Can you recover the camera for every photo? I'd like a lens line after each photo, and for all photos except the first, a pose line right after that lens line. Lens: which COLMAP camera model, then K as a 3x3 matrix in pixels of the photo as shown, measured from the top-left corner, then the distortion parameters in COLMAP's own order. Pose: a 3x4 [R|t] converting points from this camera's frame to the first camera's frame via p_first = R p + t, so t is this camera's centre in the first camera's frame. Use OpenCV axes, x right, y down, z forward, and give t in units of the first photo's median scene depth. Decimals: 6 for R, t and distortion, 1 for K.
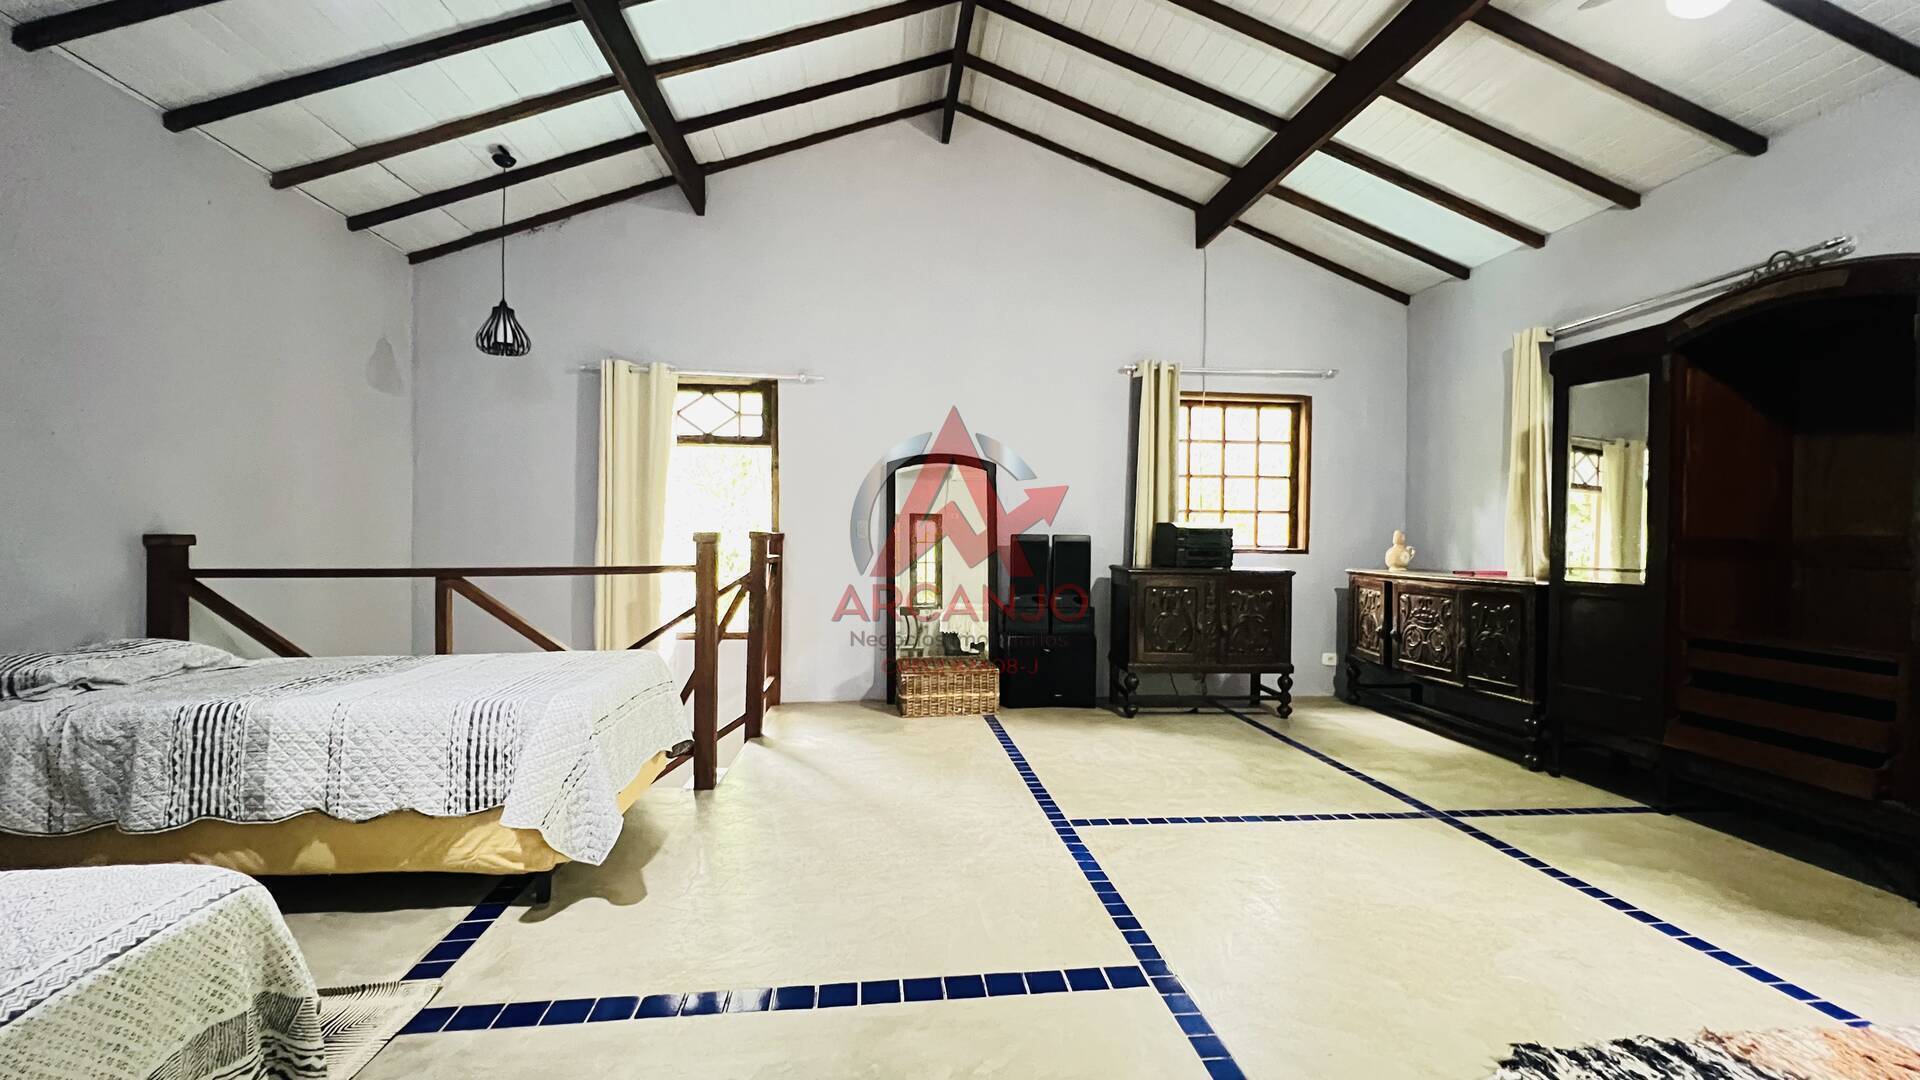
lens RADIAL K [[763.4, 0, 956.0], [0, 763.4, 542.8], [0, 0, 1]] dist [-0.003463, 0.000082]
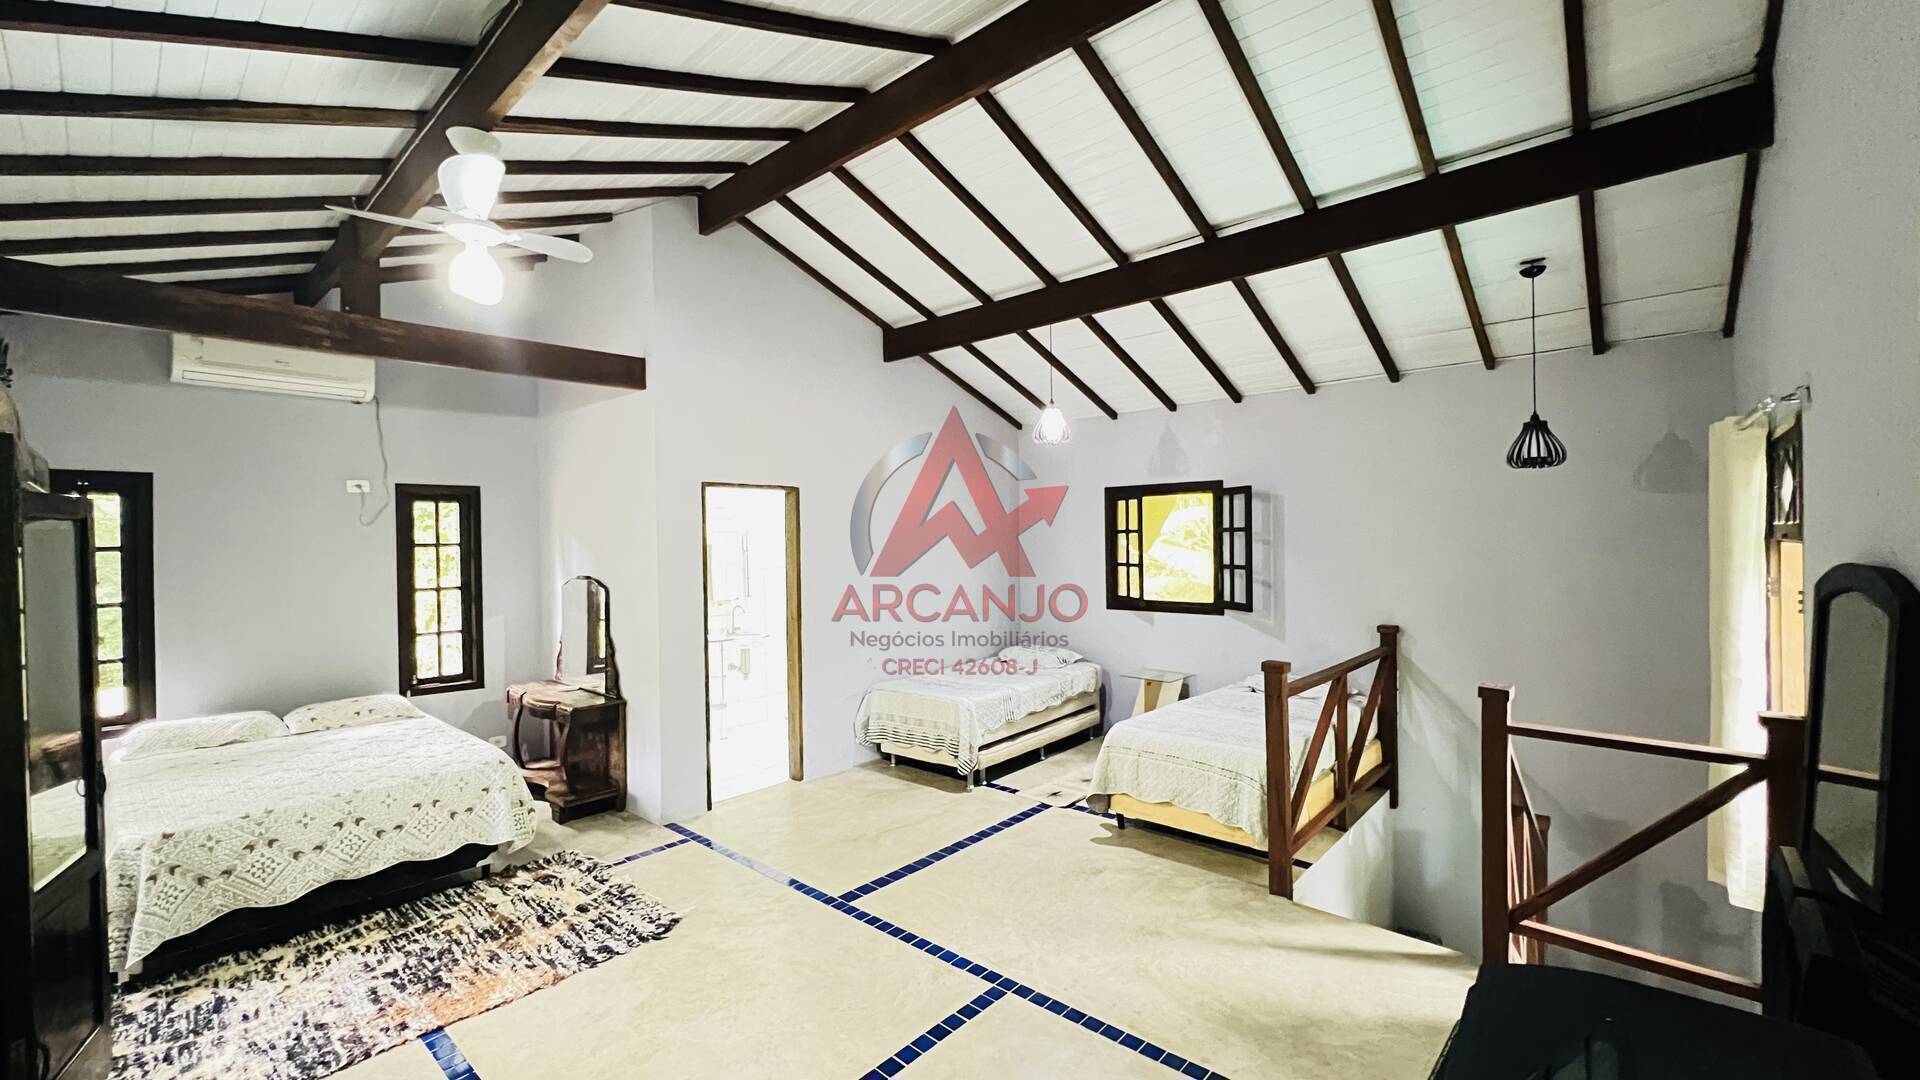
lens RADIAL K [[757.0, 0, 959.0], [0, 757.0, 544.1], [0, 0, 1]] dist [-0.001768, -0.000489]
pose [[-0.733235, 0.006157, -0.679948, 0.627464], [-0.001938, 0.999936, 0.011145, -0.162874], [0.679973, 0.009490, -0.733176, 1.230312]]
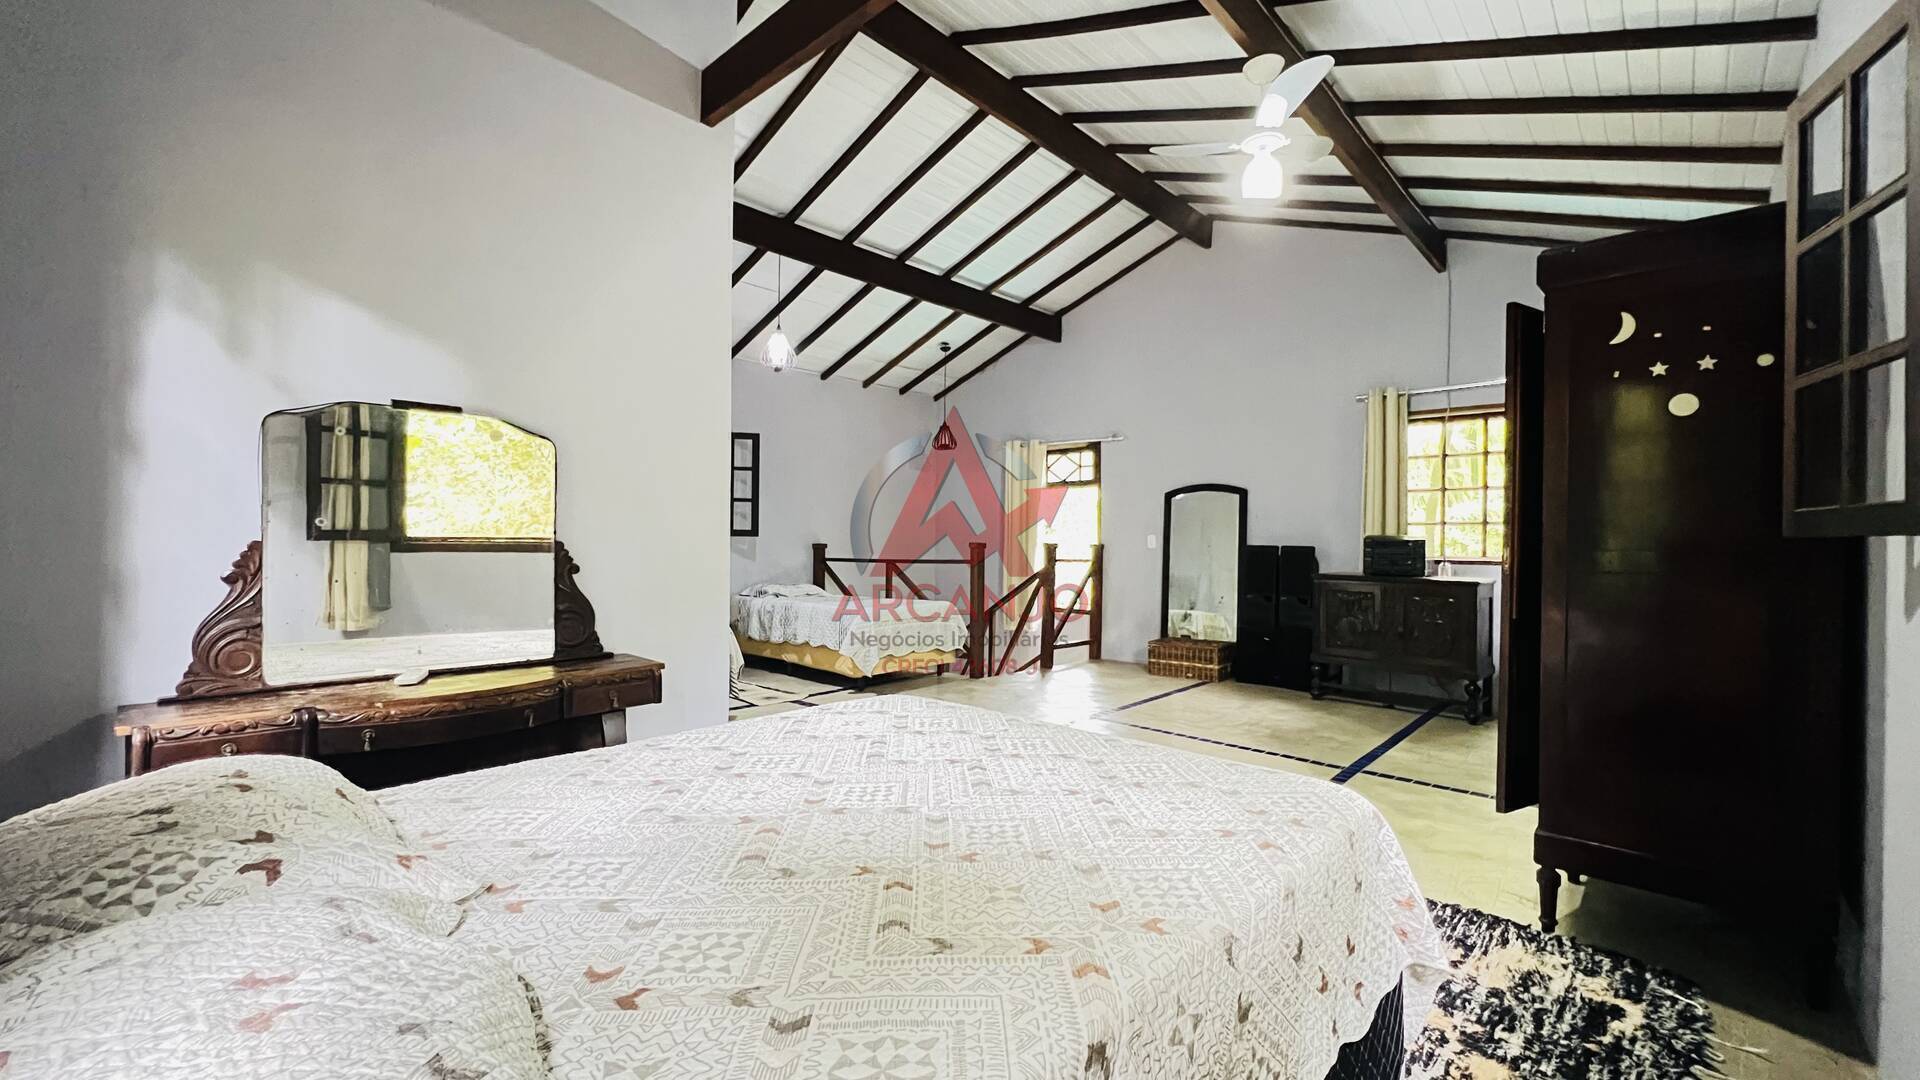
lens RADIAL K [[763.4, 0, 962.6], [0, 763.4, 542.6], [0, 0, 1]] dist [-0.003463, 0.000082]
pose [[0.662501, -0.001941, -0.749058, 0.881834], [-0.013328, 0.999808, -0.014379, 0.011713], [0.748942, 0.019509, 0.662348, -0.230808]]
